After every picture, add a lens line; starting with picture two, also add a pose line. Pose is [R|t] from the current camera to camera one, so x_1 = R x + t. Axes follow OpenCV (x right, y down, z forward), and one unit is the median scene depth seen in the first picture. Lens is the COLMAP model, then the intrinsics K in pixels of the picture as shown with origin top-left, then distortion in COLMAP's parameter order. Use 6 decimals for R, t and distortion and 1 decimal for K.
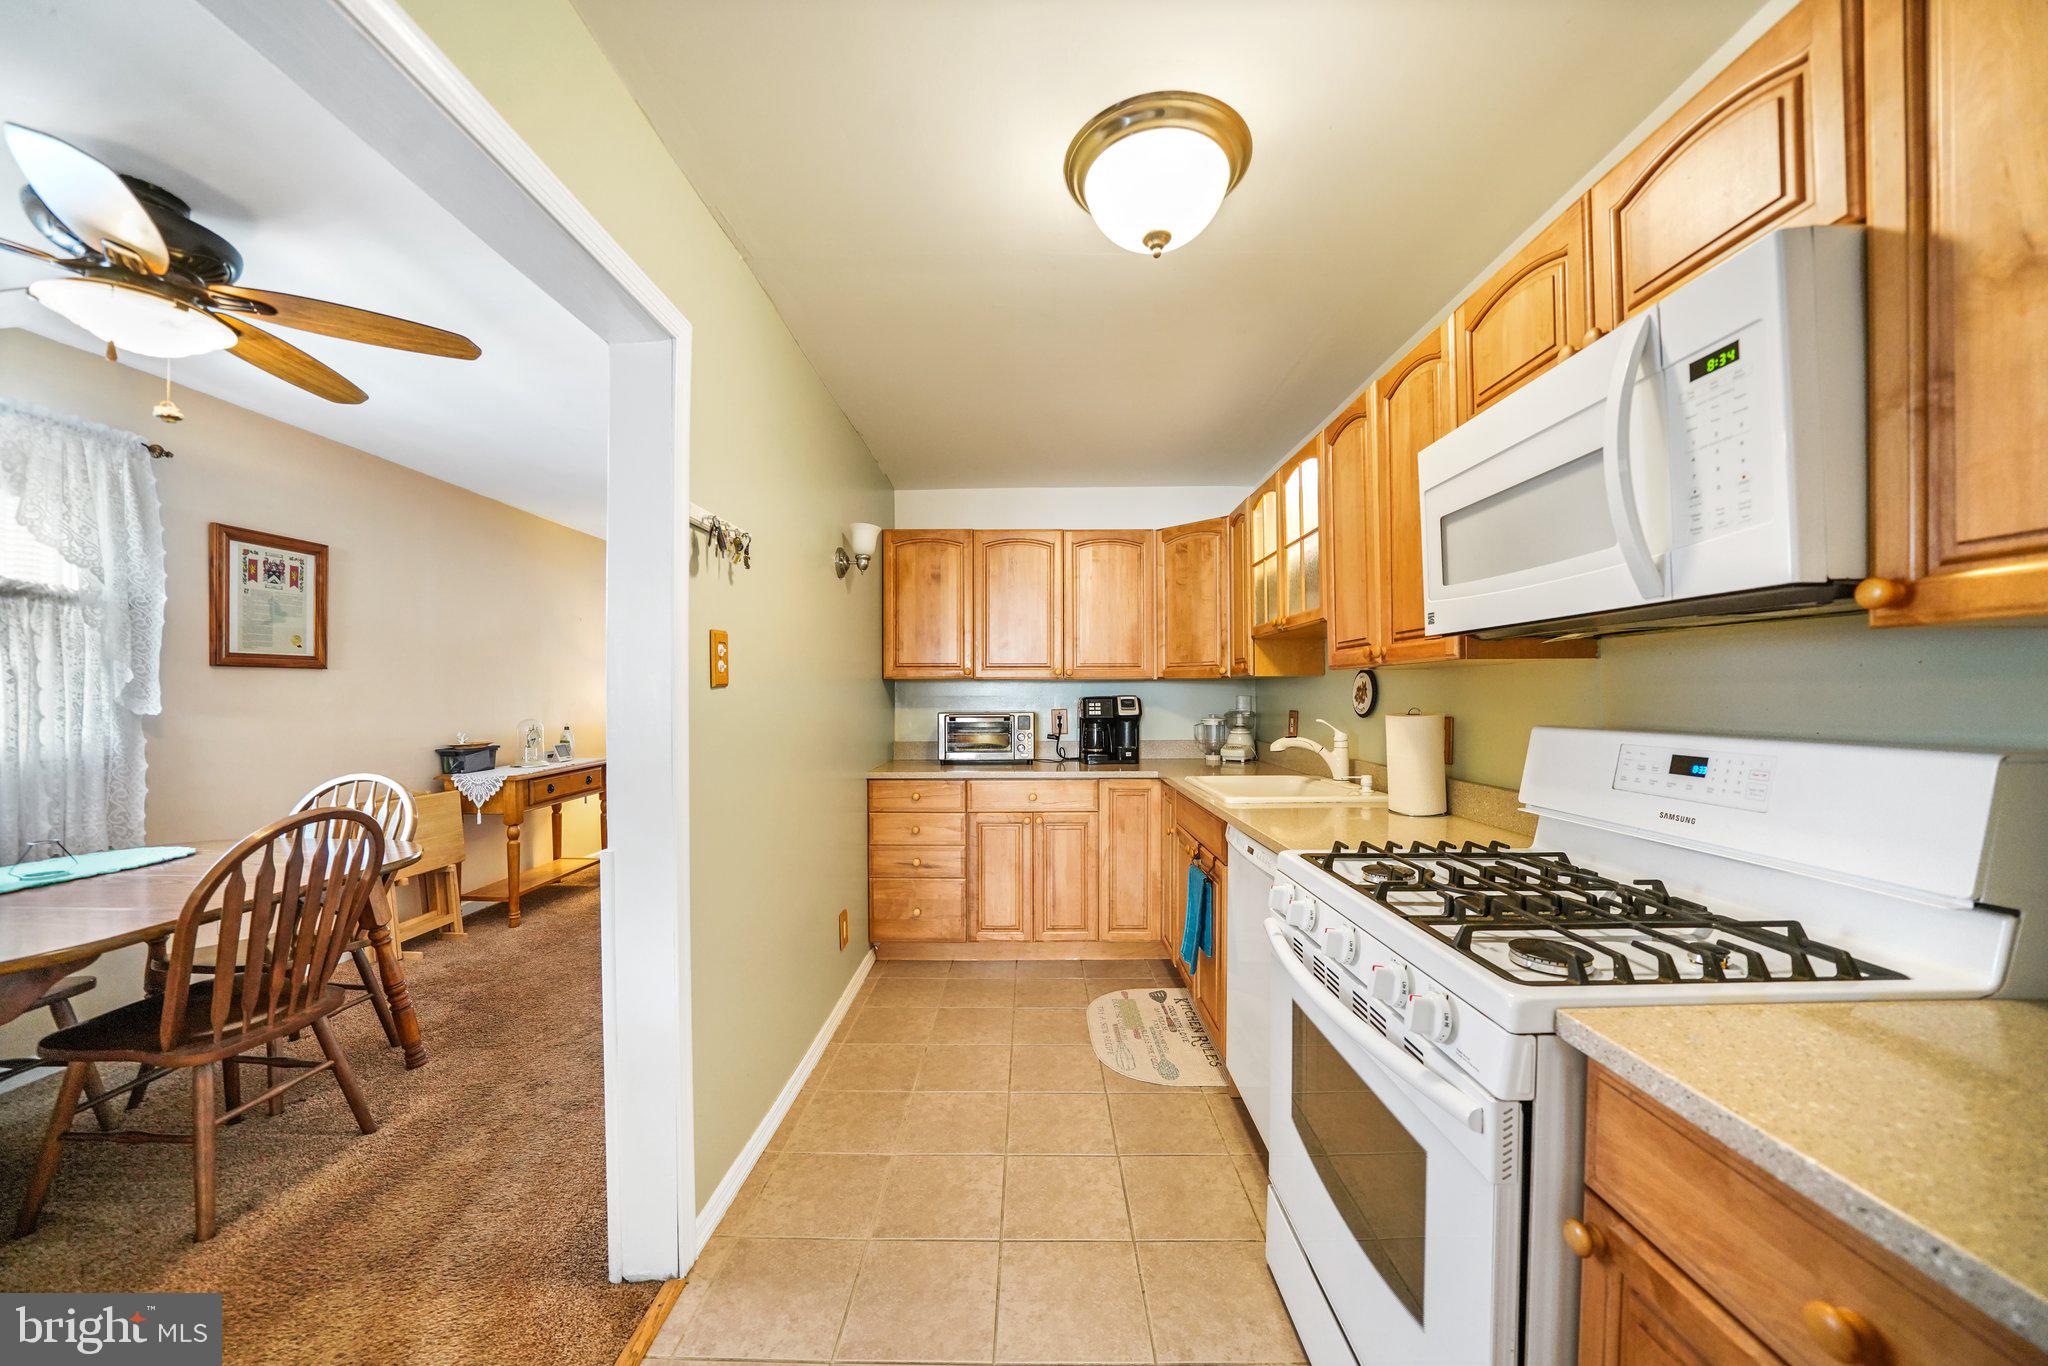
lens RADIAL K [[712.5, 0, 1026.3], [0, 712.5, 694.9], [0, 0, 1]] dist [-0.013654, -0.000507]
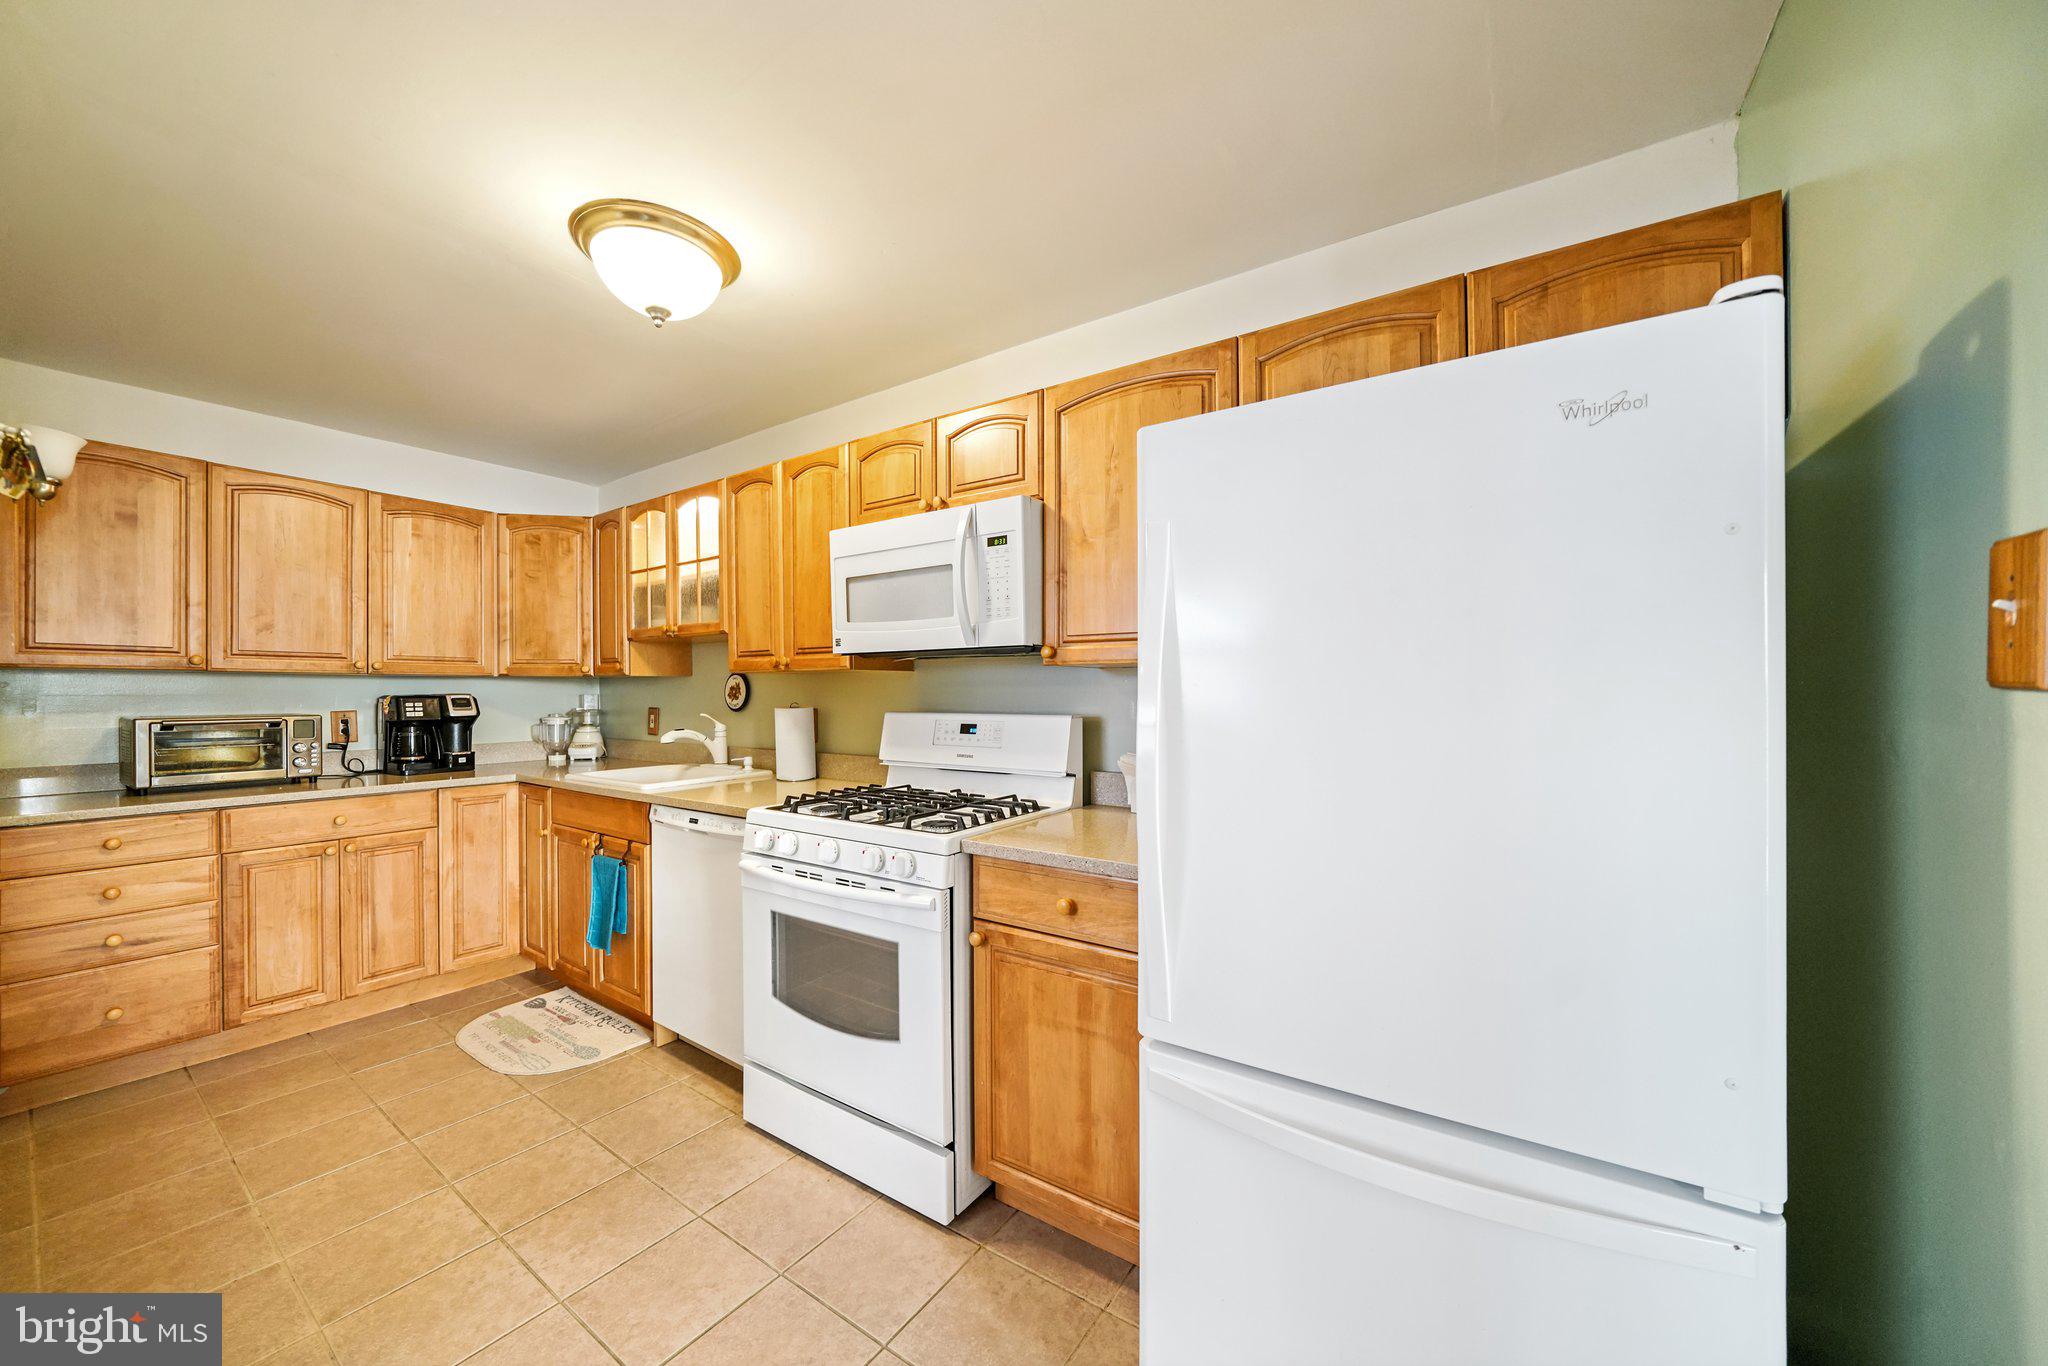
lens RADIAL K [[712.5, 0, 1029.8], [0, 712.5, 688.2], [0, 0, 1]] dist [-0.013654, -0.000507]
pose [[0.557853, 0.007915, 0.829902, -0.283717], [-0.000346, 0.999957, -0.009304, 0.002623], [-0.829940, 0.004903, 0.557831, -0.115248]]
